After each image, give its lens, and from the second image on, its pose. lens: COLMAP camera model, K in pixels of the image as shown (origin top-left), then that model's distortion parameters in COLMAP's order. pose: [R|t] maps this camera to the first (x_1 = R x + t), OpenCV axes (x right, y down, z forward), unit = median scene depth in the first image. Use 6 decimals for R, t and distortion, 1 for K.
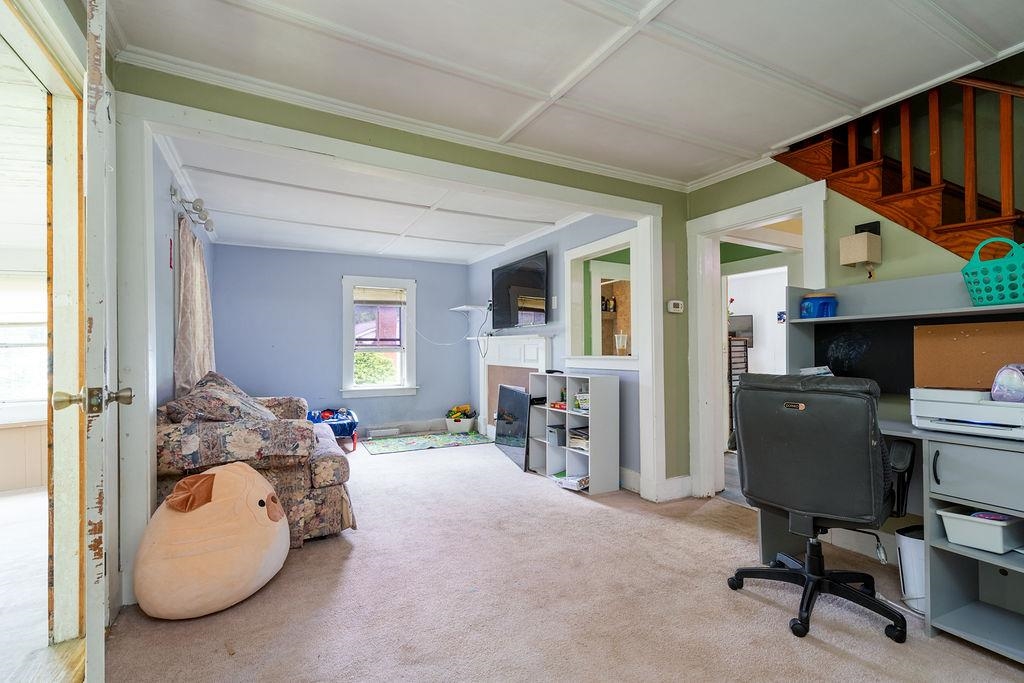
lens RADIAL K [[465.9, 0, 510.3], [0, 465.9, 345.7], [0, 0, 1]] dist [-0.000135, 0.000037]
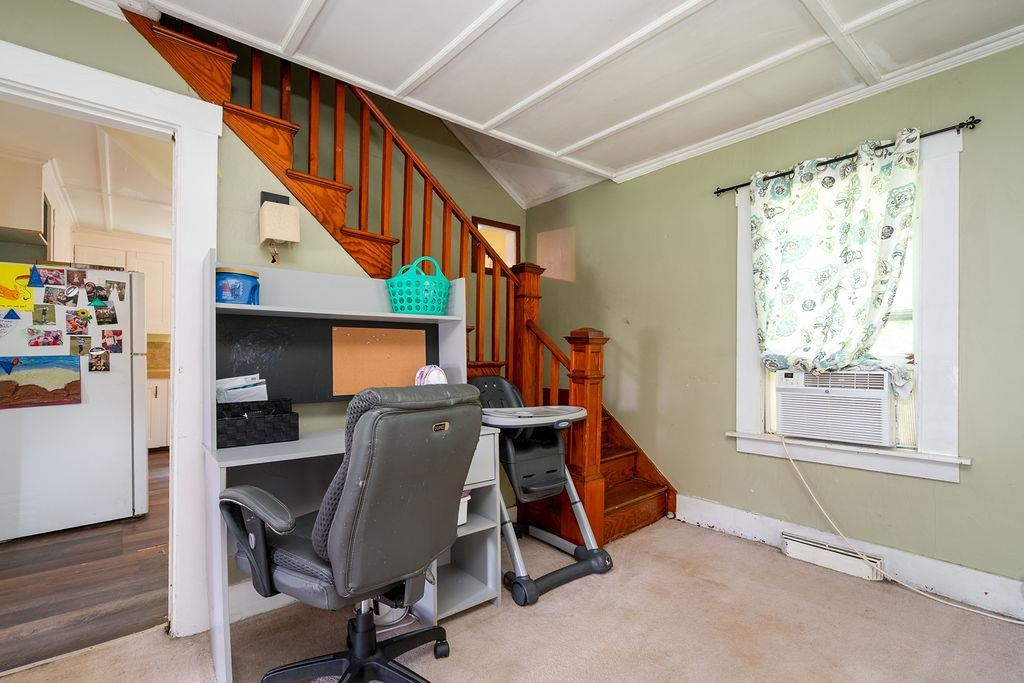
lens RADIAL K [[465.9, 0, 537.7], [0, 465.9, 358.2], [0, 0, 1]] dist [-0.000135, 0.000037]
pose [[-0.227242, -0.003611, 0.973832, -0.130096], [-0.015750, 0.999876, 0.000032, 0.013007], [-0.973711, -0.015331, -0.227271, 0.807138]]
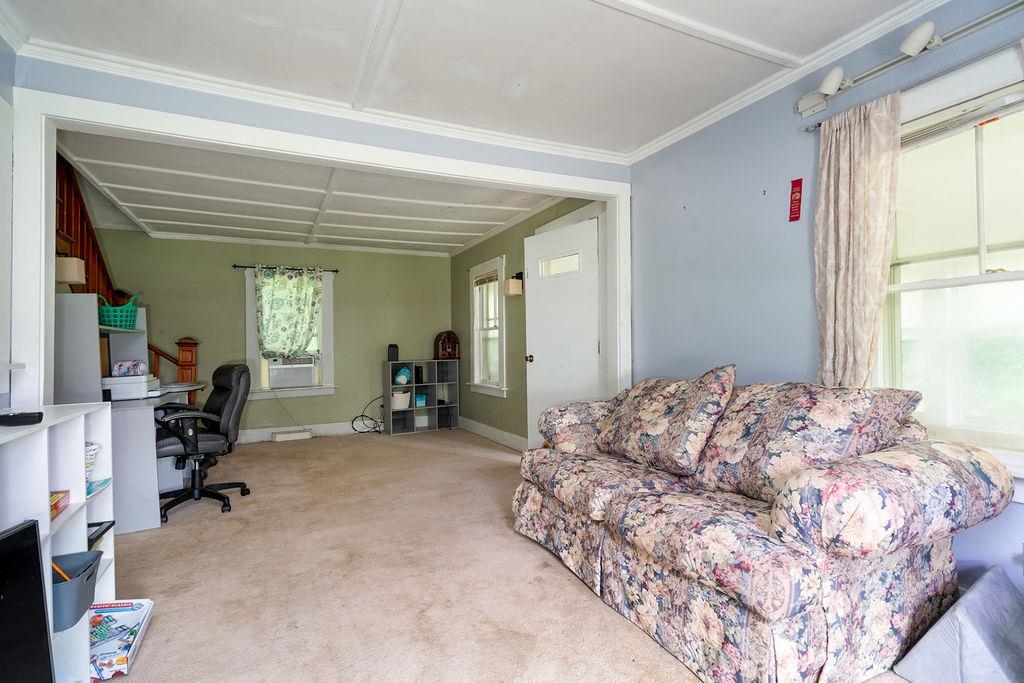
lens RADIAL K [[465.9, 0, 515.1], [0, 465.9, 347.3], [0, 0, 1]] dist [-0.000135, 0.000037]
pose [[-0.999908, 0.013501, 0.000977, -0.235651], [0.013492, 0.999873, -0.008453, 0.013552], [-0.001091, -0.008439, -0.999964, 1.336713]]
